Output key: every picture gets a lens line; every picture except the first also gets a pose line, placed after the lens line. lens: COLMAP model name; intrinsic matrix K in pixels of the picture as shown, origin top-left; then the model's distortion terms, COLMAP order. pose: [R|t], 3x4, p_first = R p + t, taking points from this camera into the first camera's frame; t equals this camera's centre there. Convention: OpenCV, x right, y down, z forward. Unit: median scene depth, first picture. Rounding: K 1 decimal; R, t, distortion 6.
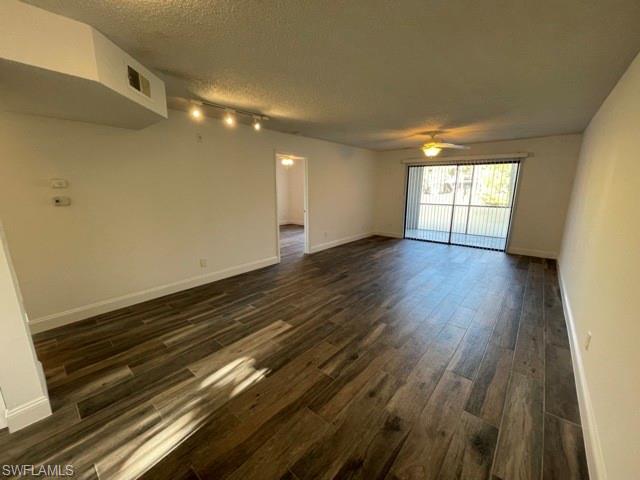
lens RADIAL K [[254.4, 0, 320.4], [0, 254.4, 243.3], [0, 0, 1]] dist [-0.000550, 0.000086]
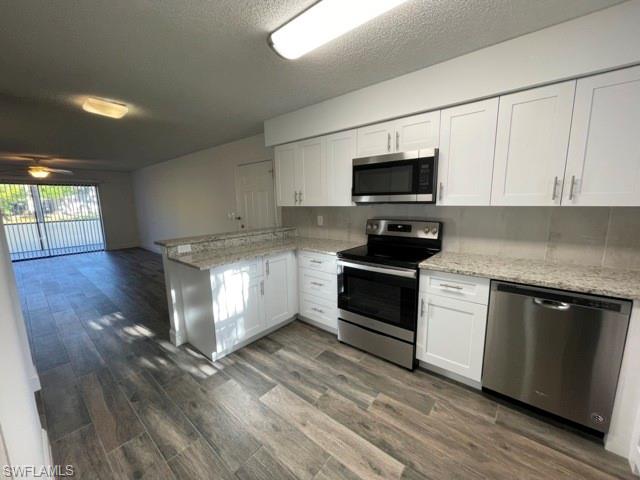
lens RADIAL K [[257.6, 0, 316.9], [0, 257.6, 242.2], [0, 0, 1]] dist [-0.003001, -0.000049]
pose [[-0.006591, -0.162652, 0.986661, -0.814313], [0.234069, 0.959021, 0.159659, 0.046996], [-0.972198, 0.231999, 0.031751, -0.196722]]
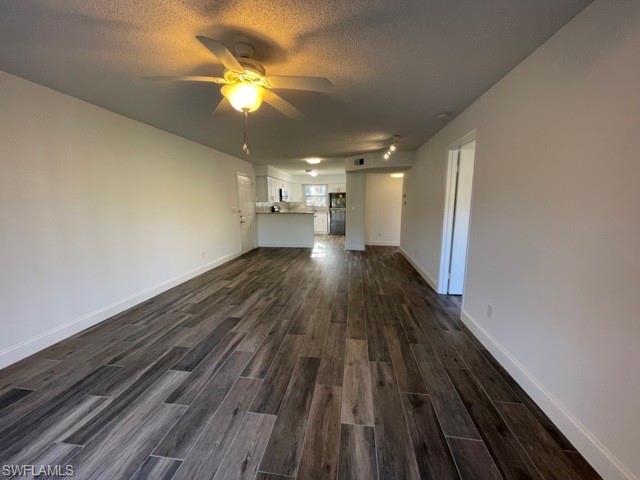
lens RADIAL K [[254.4, 0, 320.4], [0, 254.4, 243.3], [0, 0, 1]] dist [-0.000550, 0.000086]
pose [[-0.837245, 0.090509, -0.539286, 0.605130], [-0.113812, 0.935767, 0.333746, -0.314735], [0.534853, 0.340805, -0.773165, 1.529774]]
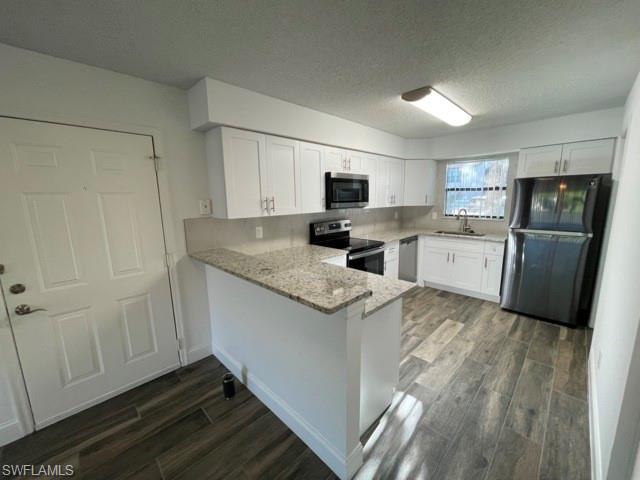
lens RADIAL K [[258.5, 0, 320.0], [0, 258.5, 240.0], [0, 0, 1]] dist [-0.002479, -0.000249]
pose [[-0.997084, 0.002828, 0.076265, -0.270942], [0.030952, 0.928422, 0.370236, -0.099118], [-0.069759, 0.371516, -0.925802, 0.366717]]
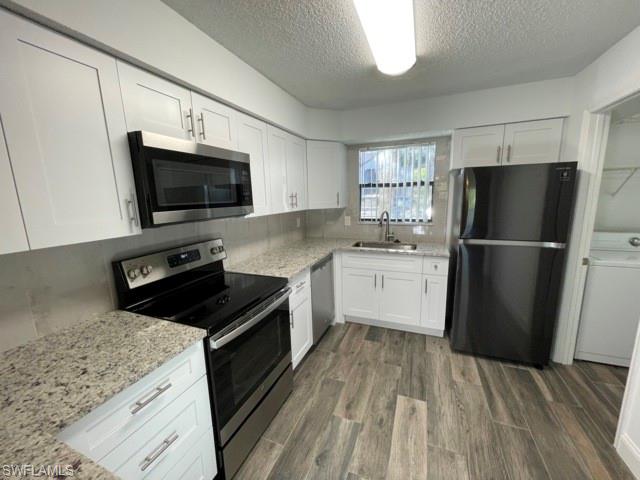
lens RADIAL K [[257.6, 0, 316.9], [0, 257.6, 242.2], [0, 0, 1]] dist [-0.003001, -0.000049]
pose [[-0.950491, 0.079216, -0.300486, -0.326357], [-0.041552, 0.925880, 0.375525, -0.018447], [0.307962, 0.369419, -0.876749, 0.011582]]
